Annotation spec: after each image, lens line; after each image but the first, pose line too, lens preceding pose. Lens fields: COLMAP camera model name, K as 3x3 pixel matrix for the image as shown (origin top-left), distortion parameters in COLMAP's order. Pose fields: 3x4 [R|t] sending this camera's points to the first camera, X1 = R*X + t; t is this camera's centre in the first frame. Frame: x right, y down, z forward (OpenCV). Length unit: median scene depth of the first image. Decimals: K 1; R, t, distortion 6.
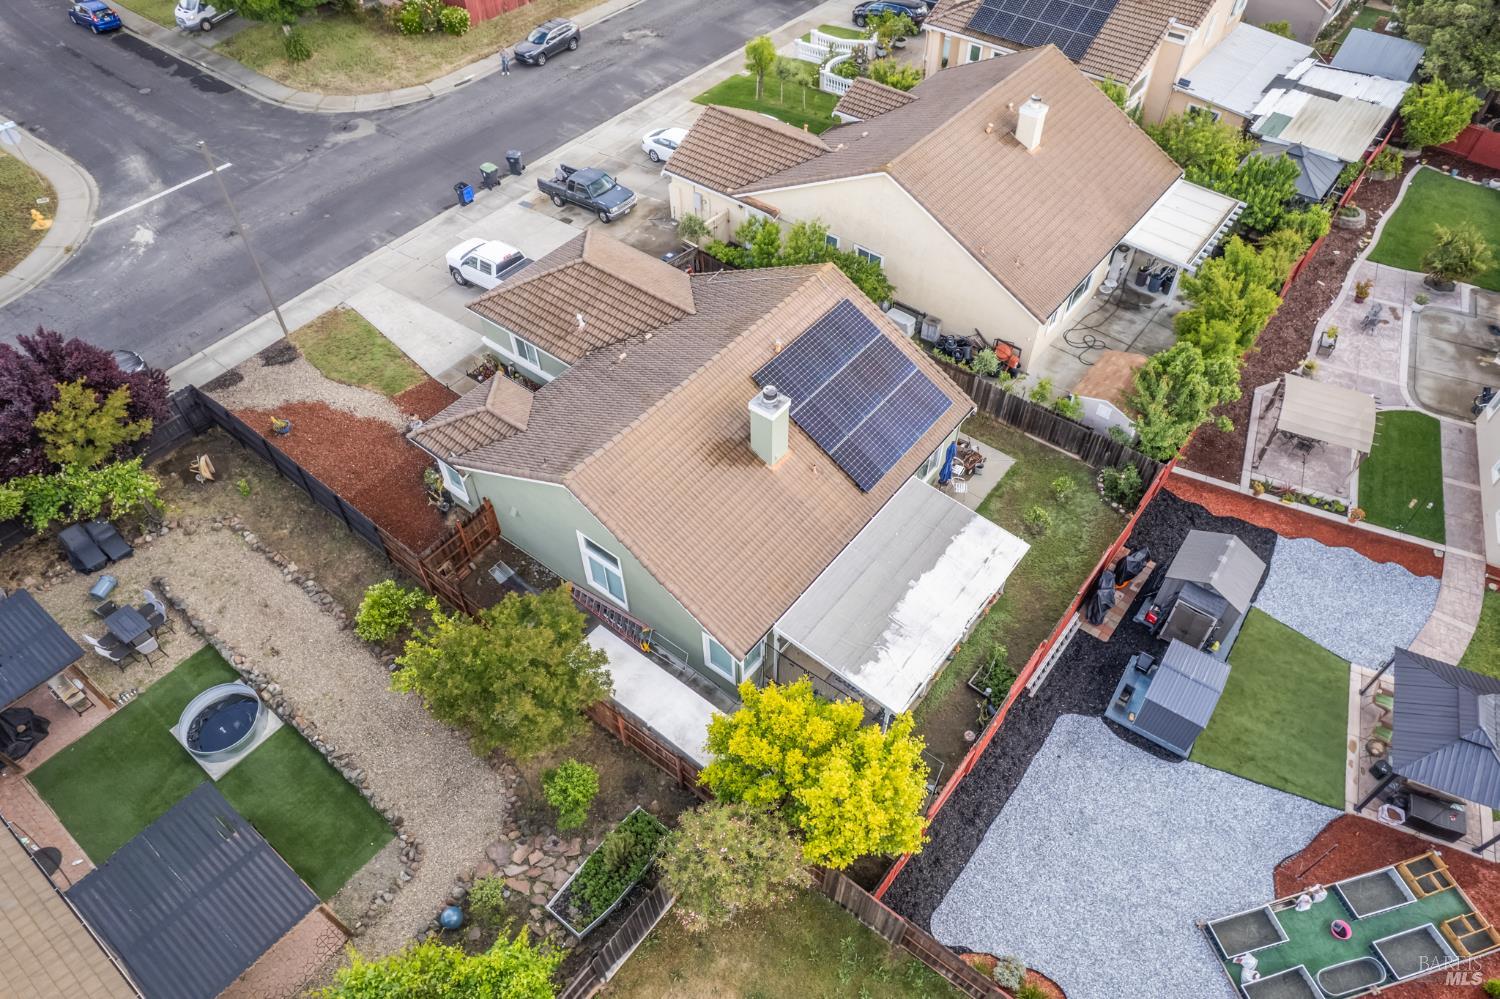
lens RADIAL K [[973.2, 0, 756.1], [0, 973.2, 497.2], [0, 0, 1]] dist [-0.087376, 0.074713]
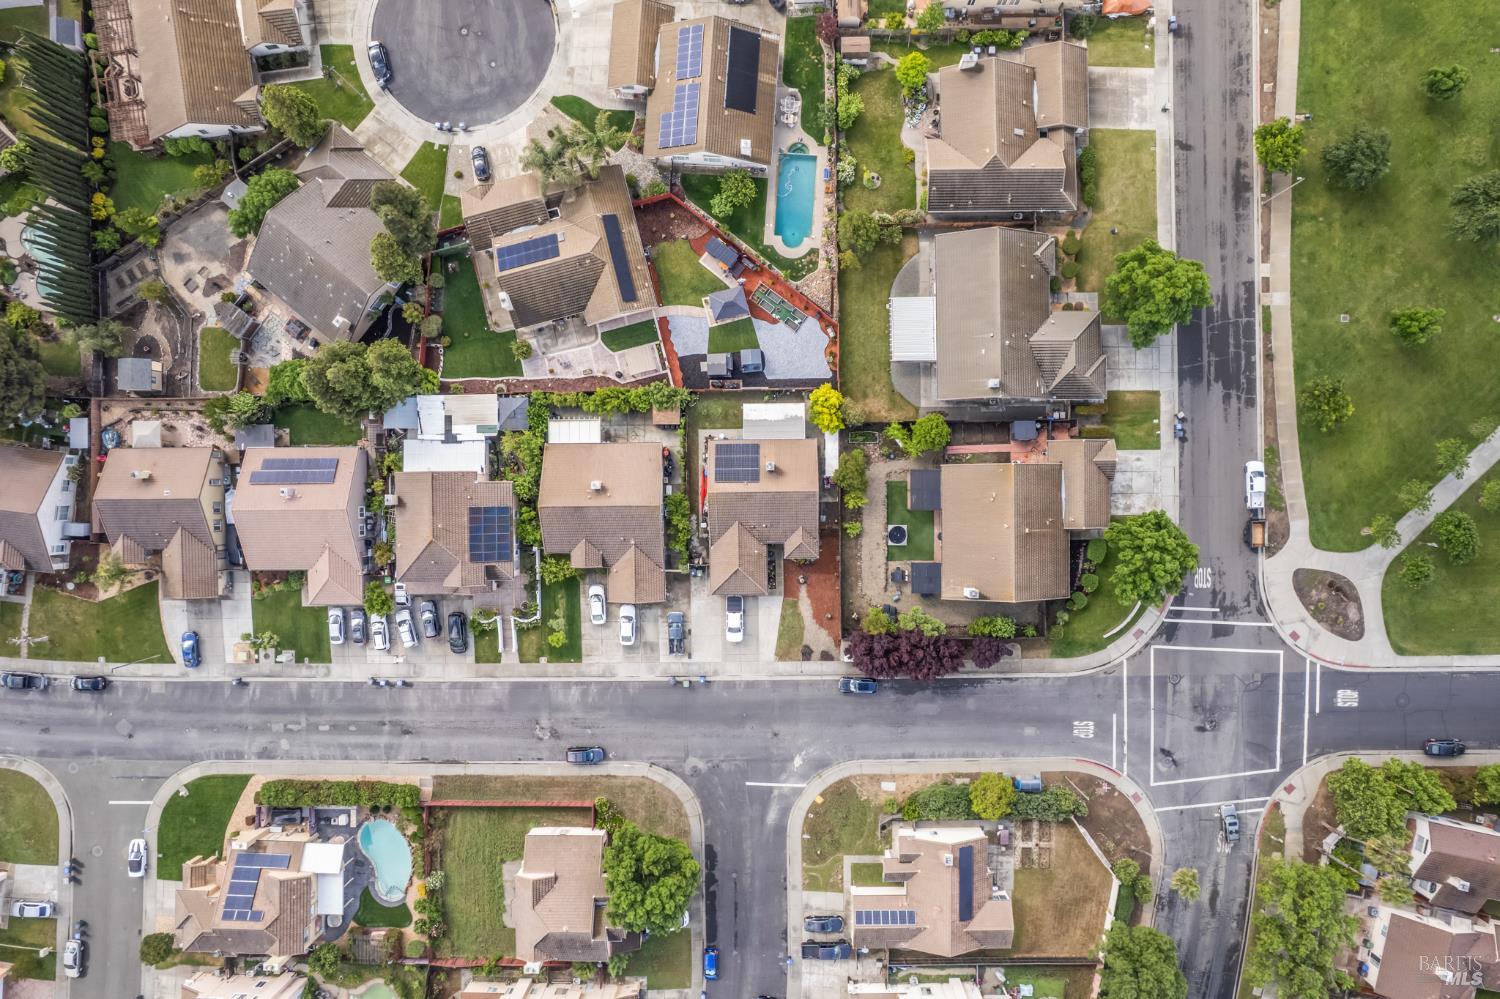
lens RADIAL K [[973.2, 0, 756.1], [0, 973.2, 497.2], [0, 0, 1]] dist [-0.087376, 0.074713]
pose [[-0.623946, -0.781457, 0.004123, -0.054806], [0.598430, -0.474404, 0.645618, -2.368699], [-0.502566, 0.405298, 0.763650, -1.689935]]
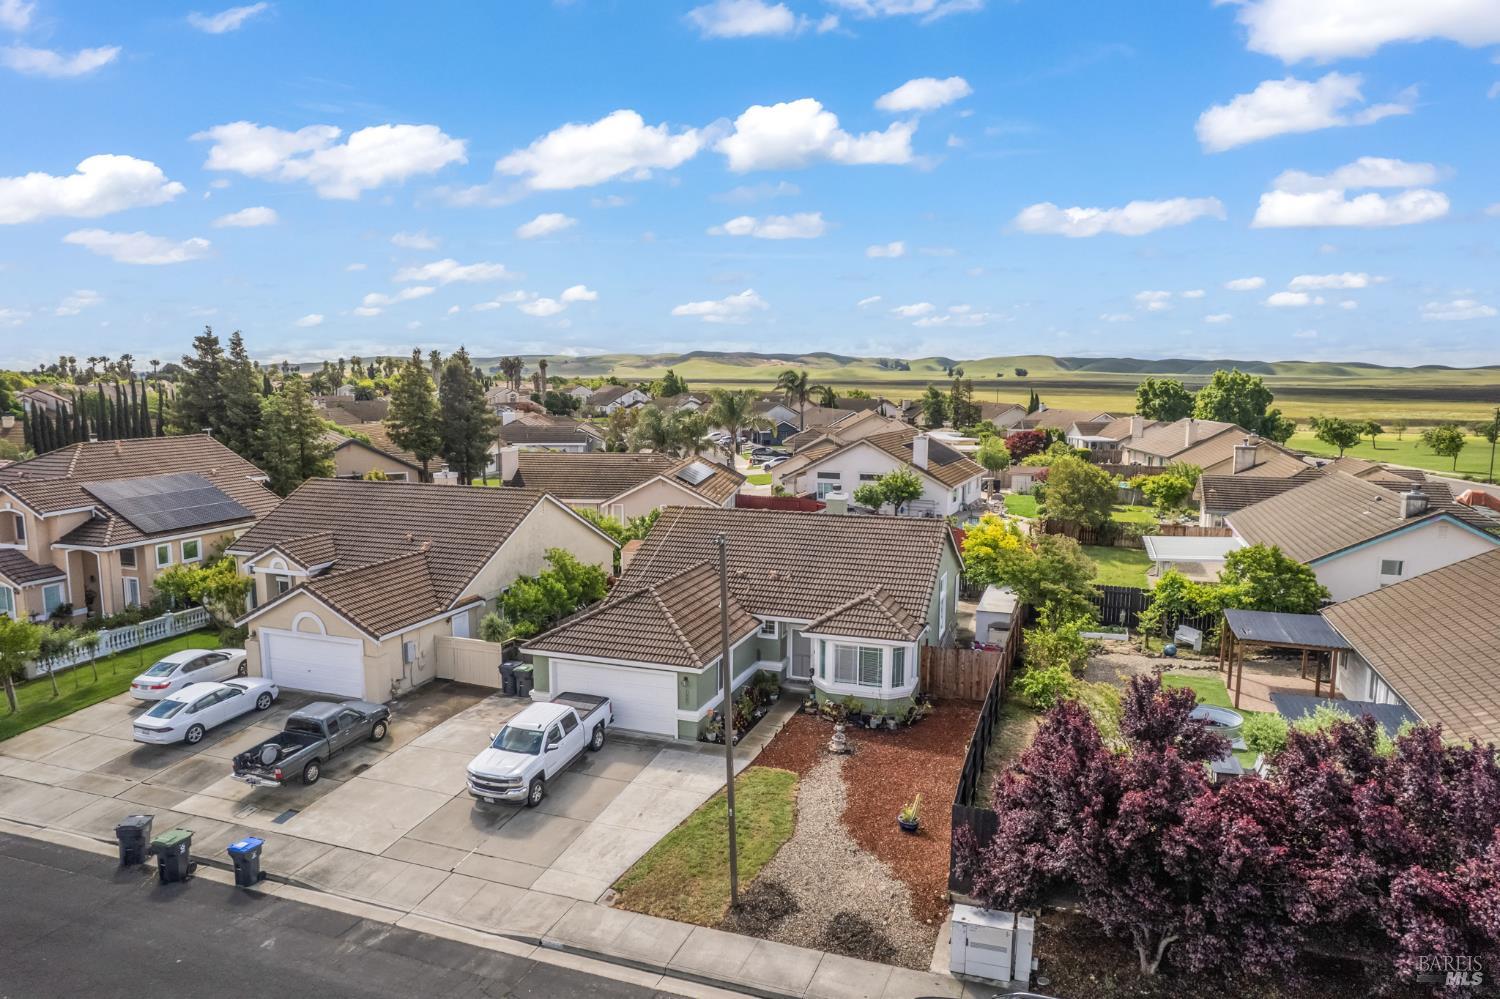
lens RADIAL K [[973.2, 0, 756.1], [0, 973.2, 497.2], [0, 0, 1]] dist [-0.087376, 0.074713]
pose [[-0.319857, -0.120117, 0.939821, -1.237314], [0.702456, 0.635579, 0.320305, -0.602373], [-0.635805, 0.762634, -0.118917, 1.086786]]
